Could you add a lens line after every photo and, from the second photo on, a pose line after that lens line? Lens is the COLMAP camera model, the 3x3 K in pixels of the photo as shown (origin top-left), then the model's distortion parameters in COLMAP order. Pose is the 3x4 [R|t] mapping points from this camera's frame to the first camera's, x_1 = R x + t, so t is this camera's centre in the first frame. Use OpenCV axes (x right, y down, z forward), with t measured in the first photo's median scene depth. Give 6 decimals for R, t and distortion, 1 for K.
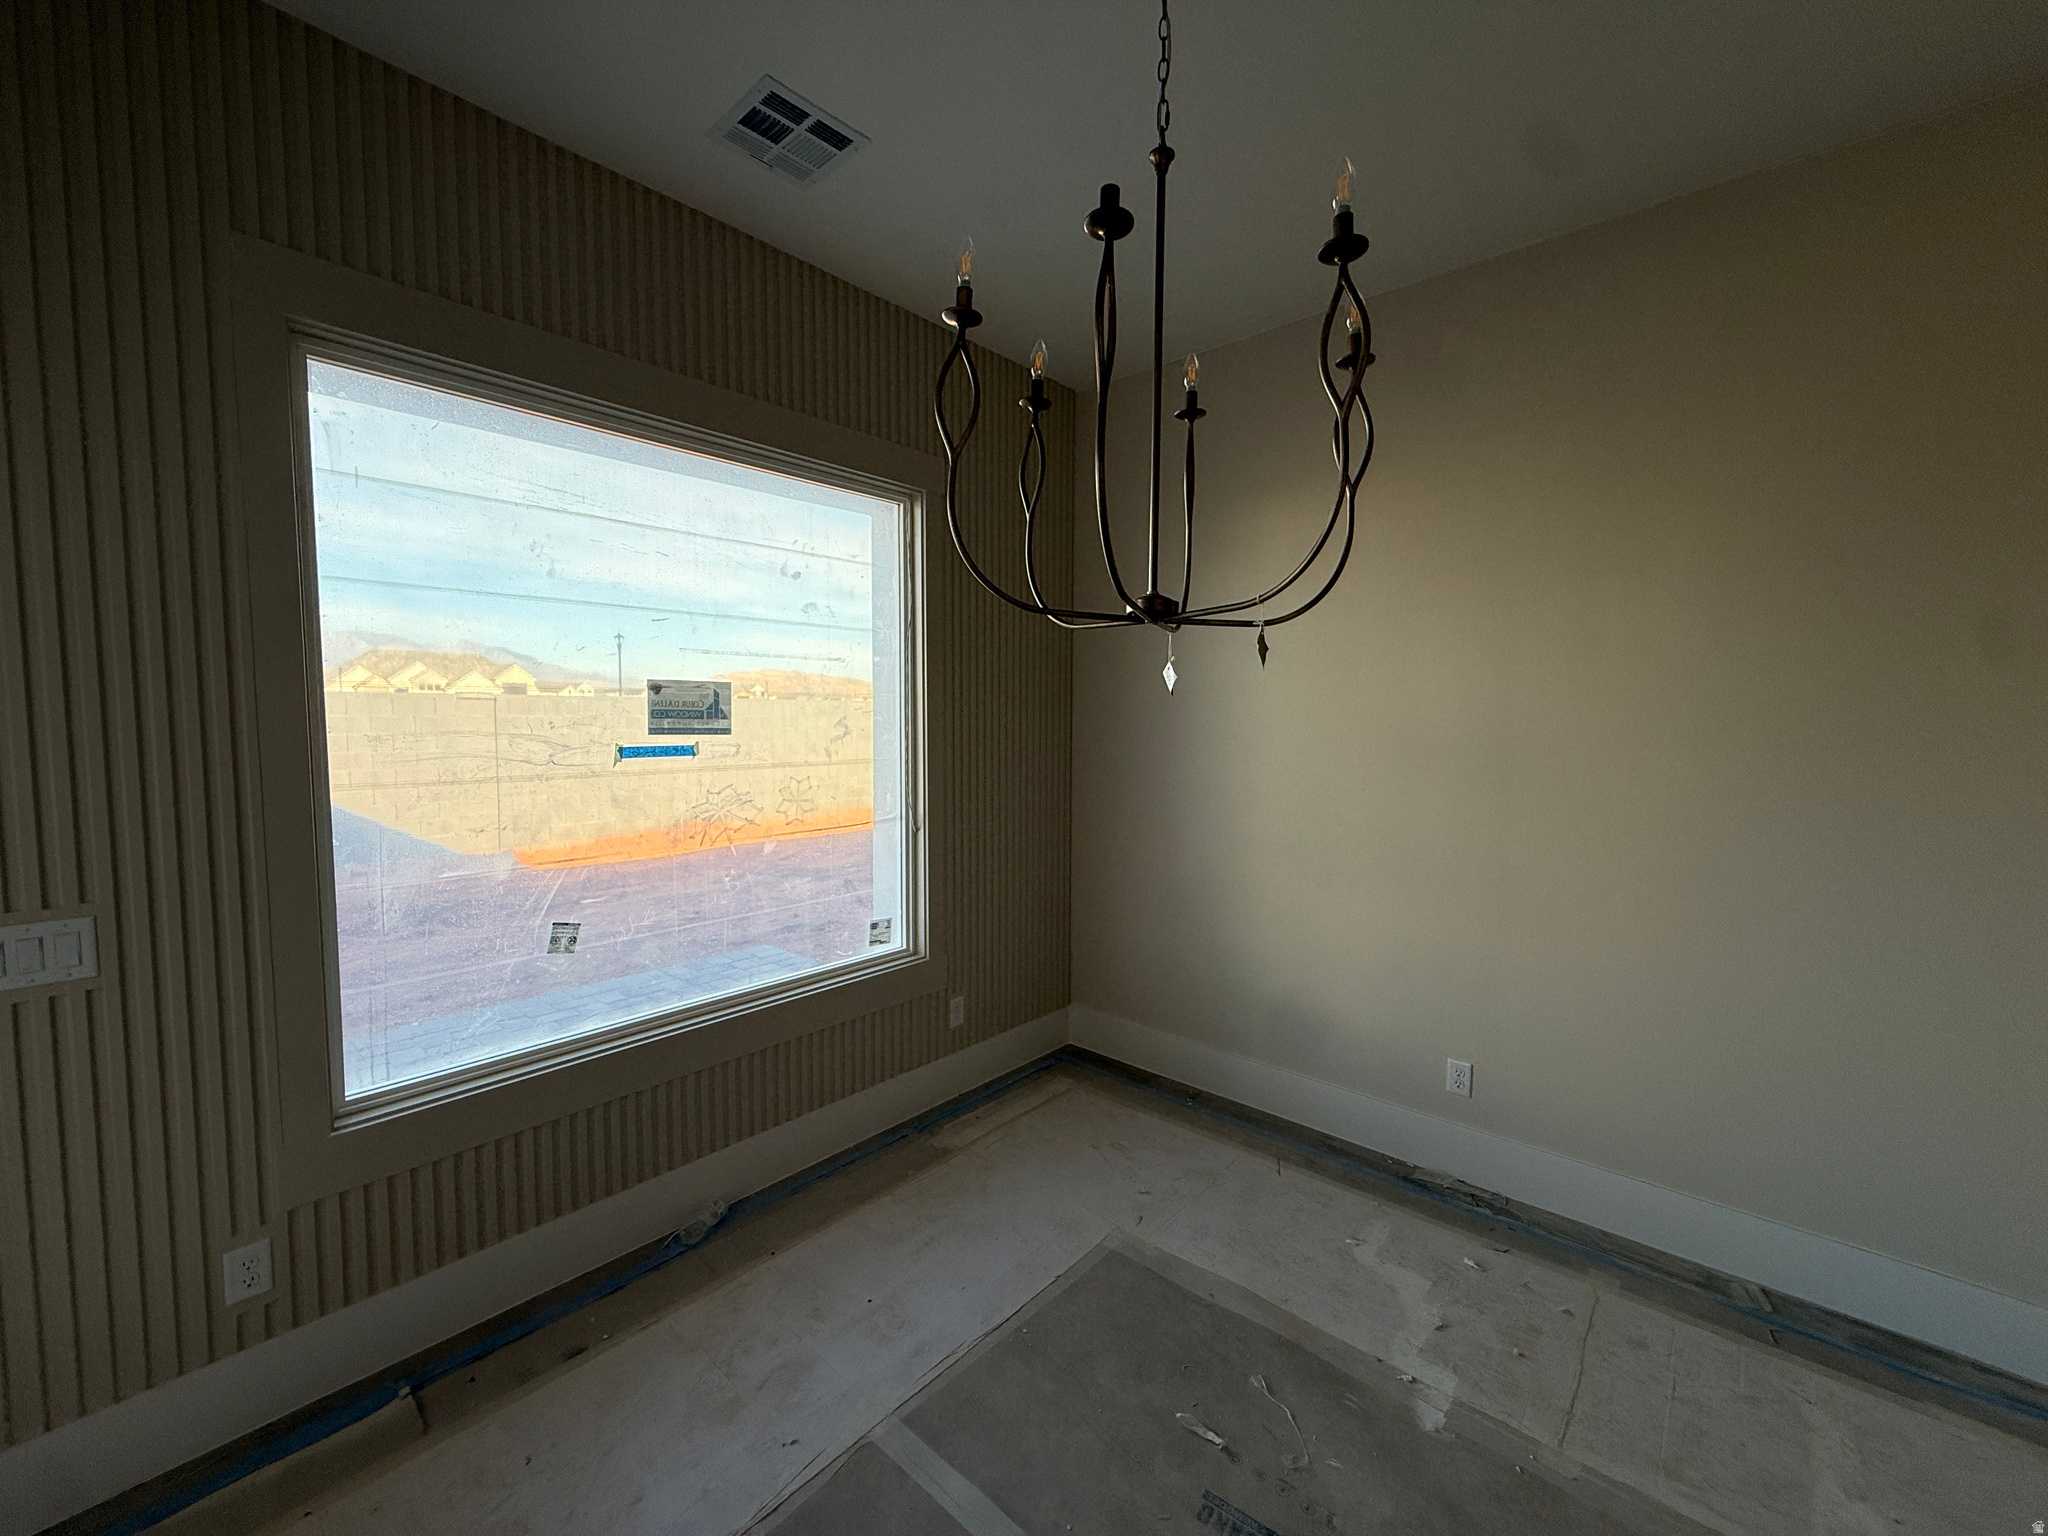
lens RADIAL K [[820.2, 0, 1023.5], [0, 820.2, 763.3], [0, 0, 1]] dist [0.002603, 0.000050]
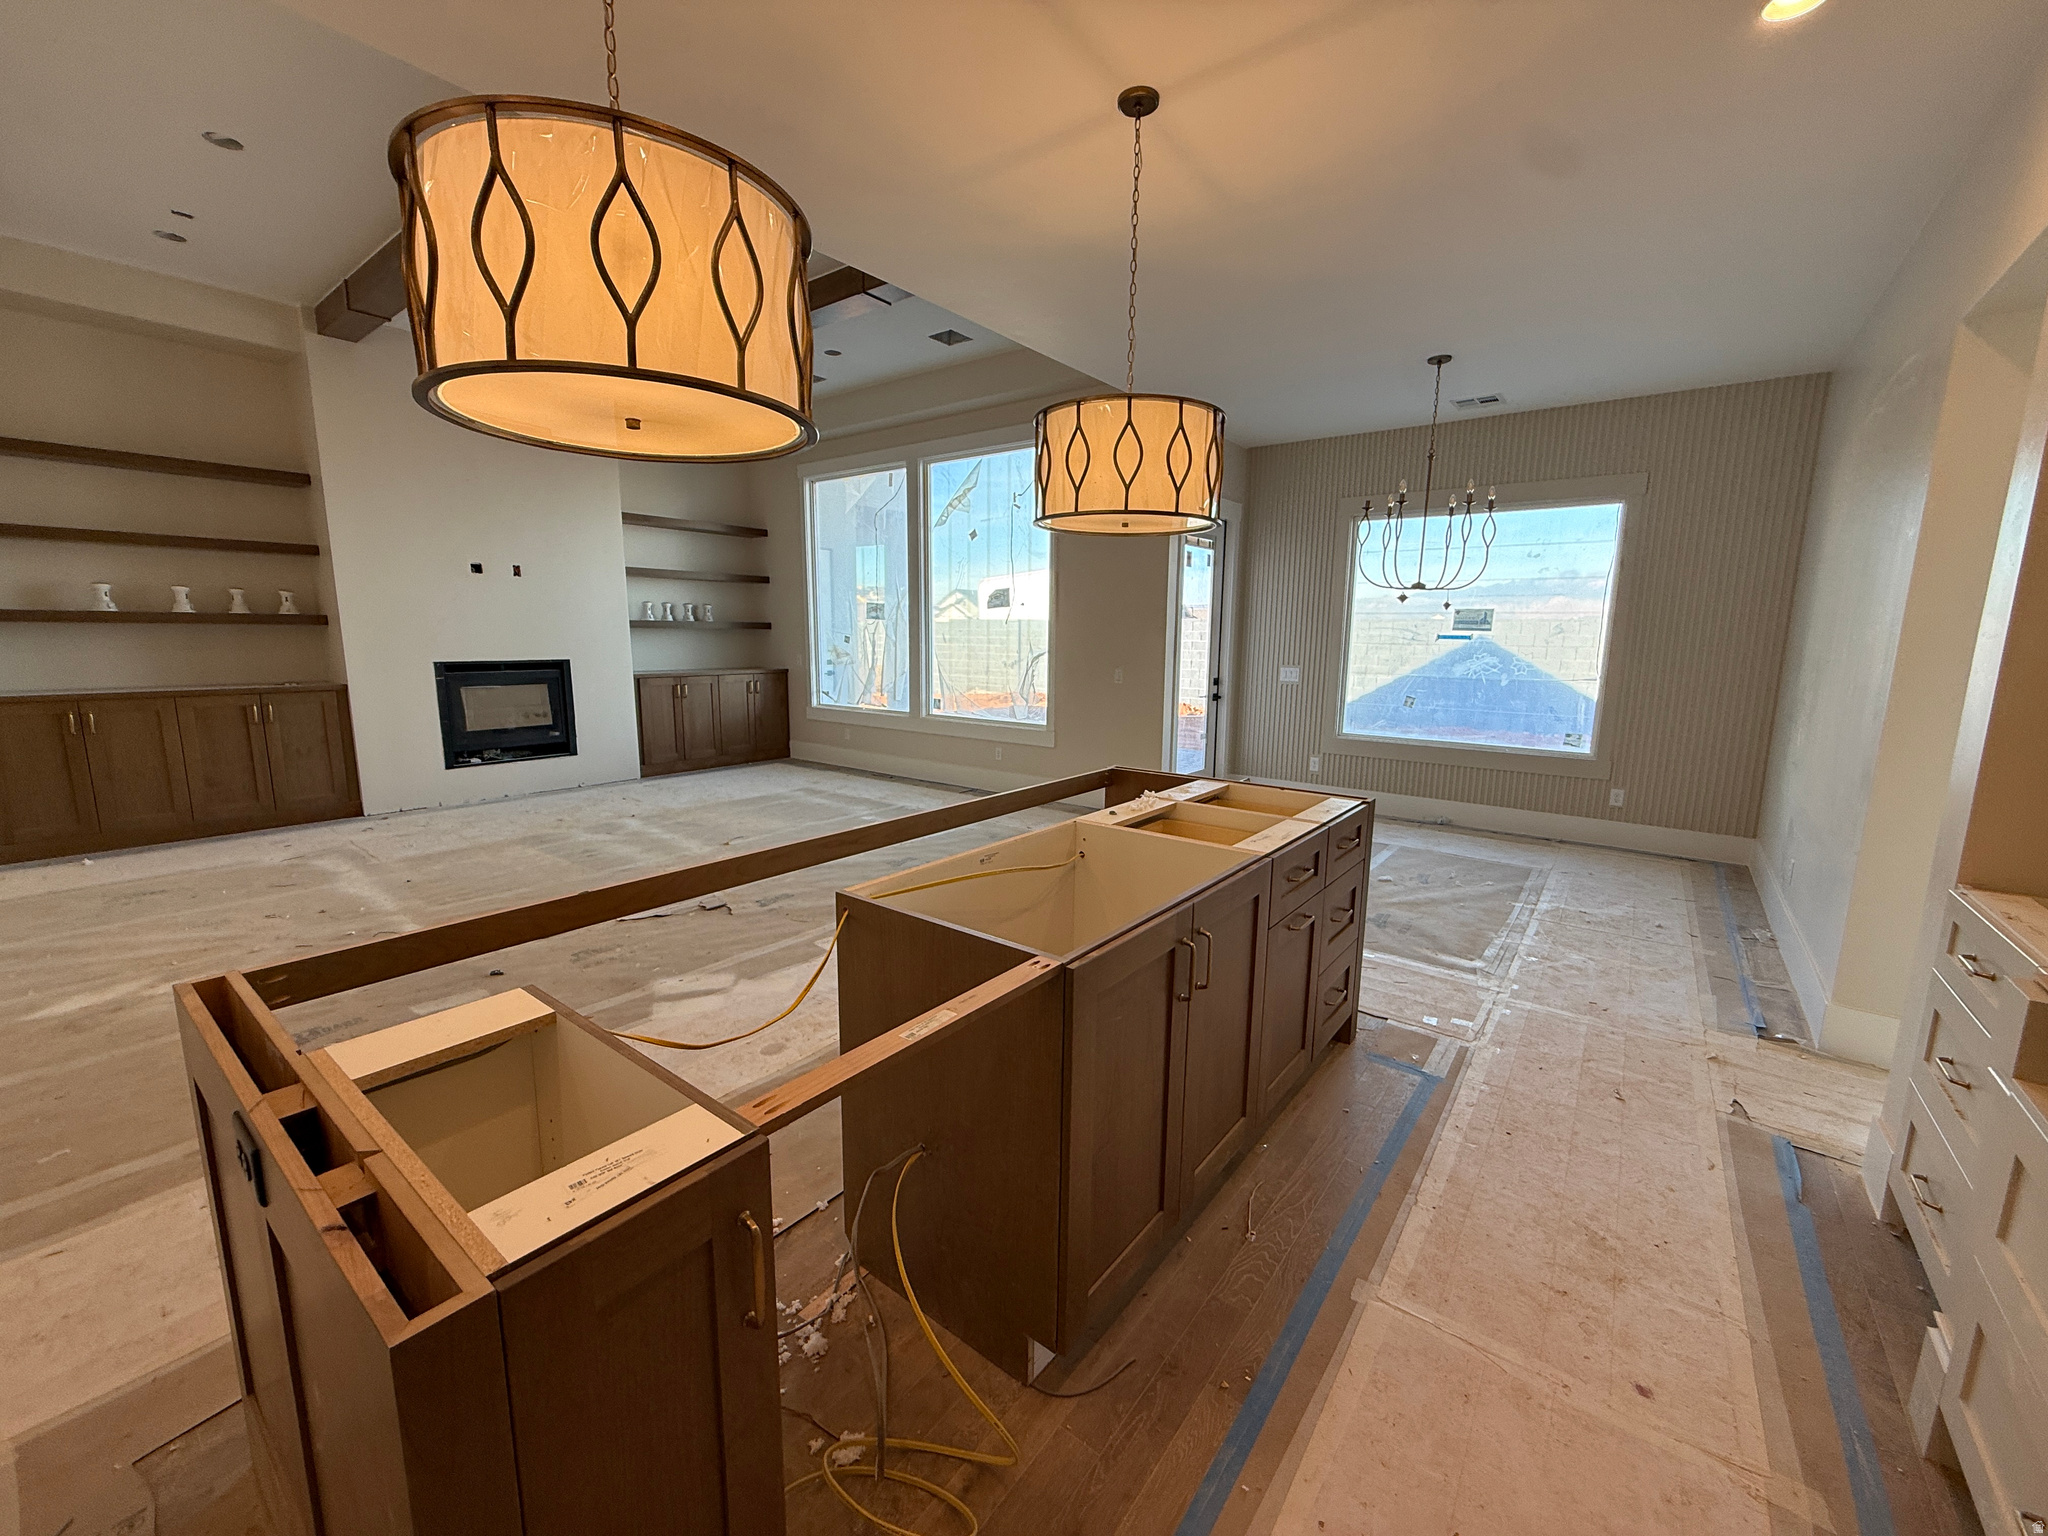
lens RADIAL K [[820.2, 0, 1019.8], [0, 820.2, 765.1], [0, 0, 1]] dist [0.002603, 0.000050]
pose [[0.077391, 0.161410, -0.983848, 1.999084], [-0.073297, 0.985059, 0.155843, 0.077755], [0.994303, 0.060052, 0.088066, -0.534688]]
